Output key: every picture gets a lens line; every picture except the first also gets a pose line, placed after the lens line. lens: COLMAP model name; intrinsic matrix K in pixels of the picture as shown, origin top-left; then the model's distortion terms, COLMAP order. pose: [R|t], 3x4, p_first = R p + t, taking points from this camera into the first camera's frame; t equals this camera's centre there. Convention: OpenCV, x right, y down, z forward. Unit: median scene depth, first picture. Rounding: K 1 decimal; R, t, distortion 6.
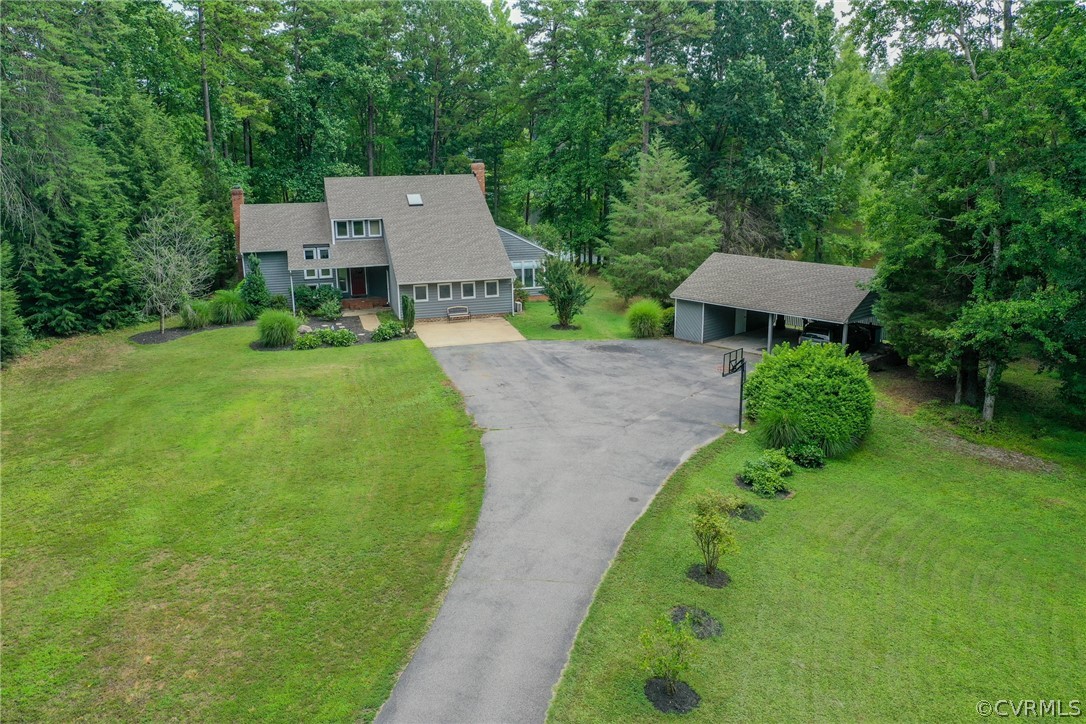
lens RADIAL K [[863.7, 0, 543.0], [0, 863.7, 362.0], [0, 0, 1]] dist [-0.000020, -0.001486]
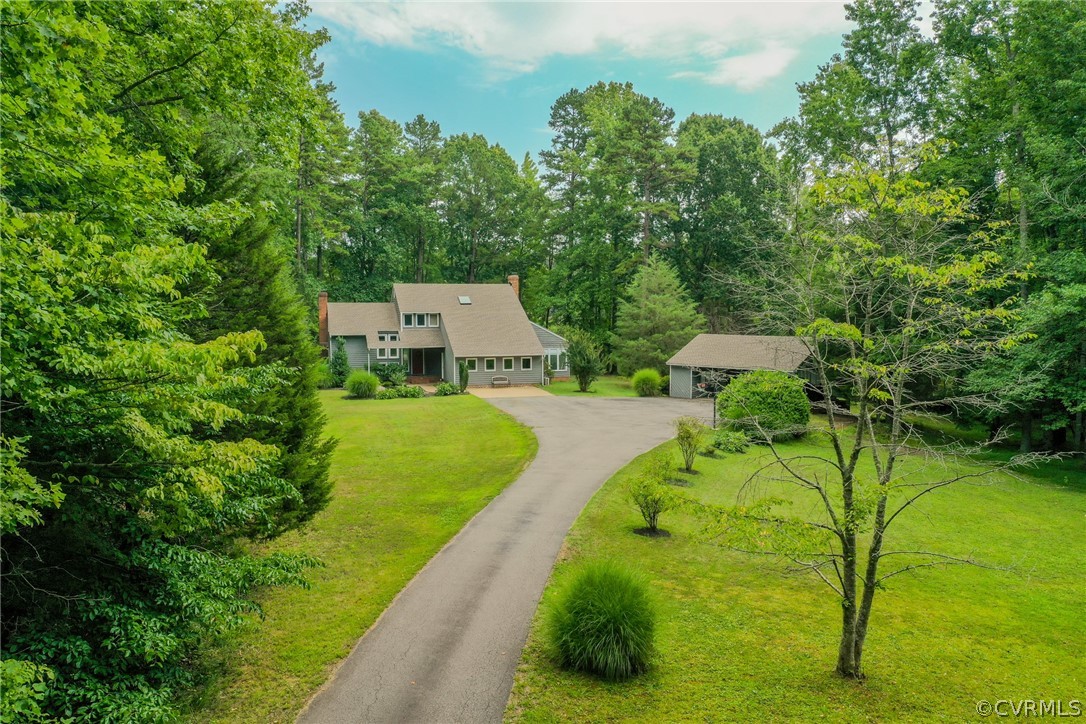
lens RADIAL K [[863.7, 0, 543.0], [0, 863.7, 362.0], [0, 0, 1]] dist [-0.000020, -0.001486]
pose [[0.999946, 0.008870, -0.005501, -0.026241], [-0.009738, 0.982540, -0.185796, 0.140838], [0.003757, 0.185839, 0.982573, -0.238759]]
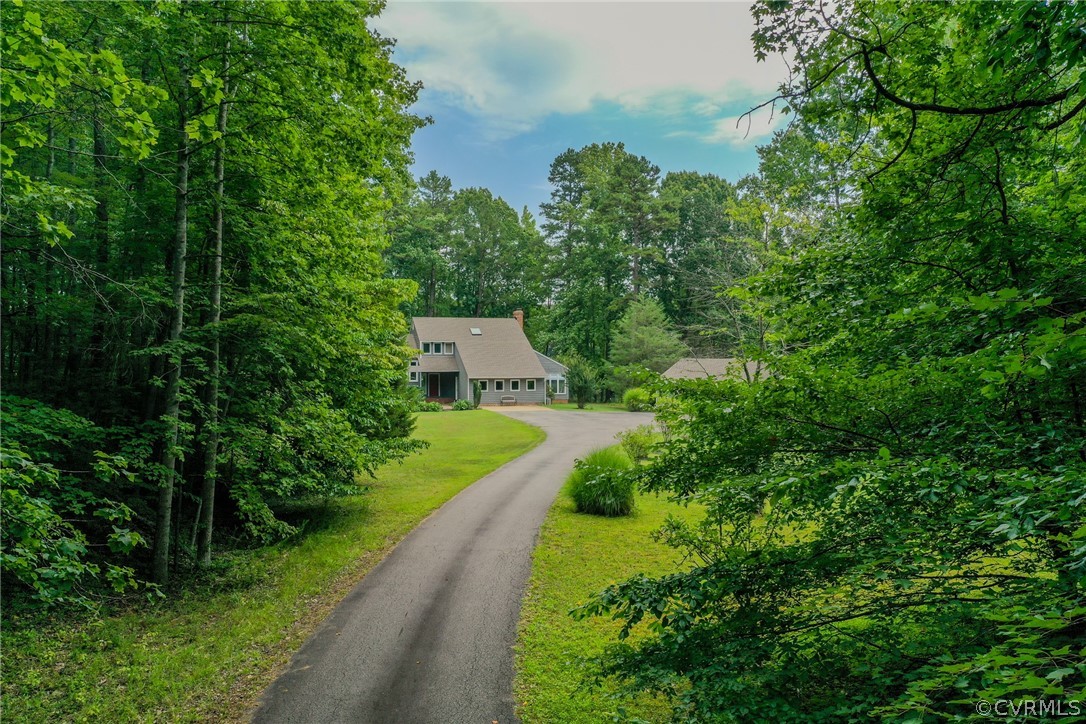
lens RADIAL K [[869.9, 0, 543.0], [0, 869.9, 362.0], [0, 0, 1]] dist [0.040209, -0.000107]
pose [[0.999933, 0.011124, 0.003139, -0.041401], [-0.010000, 0.968788, -0.247688, 0.227338], [-0.005796, 0.247640, 0.968835, -0.409810]]
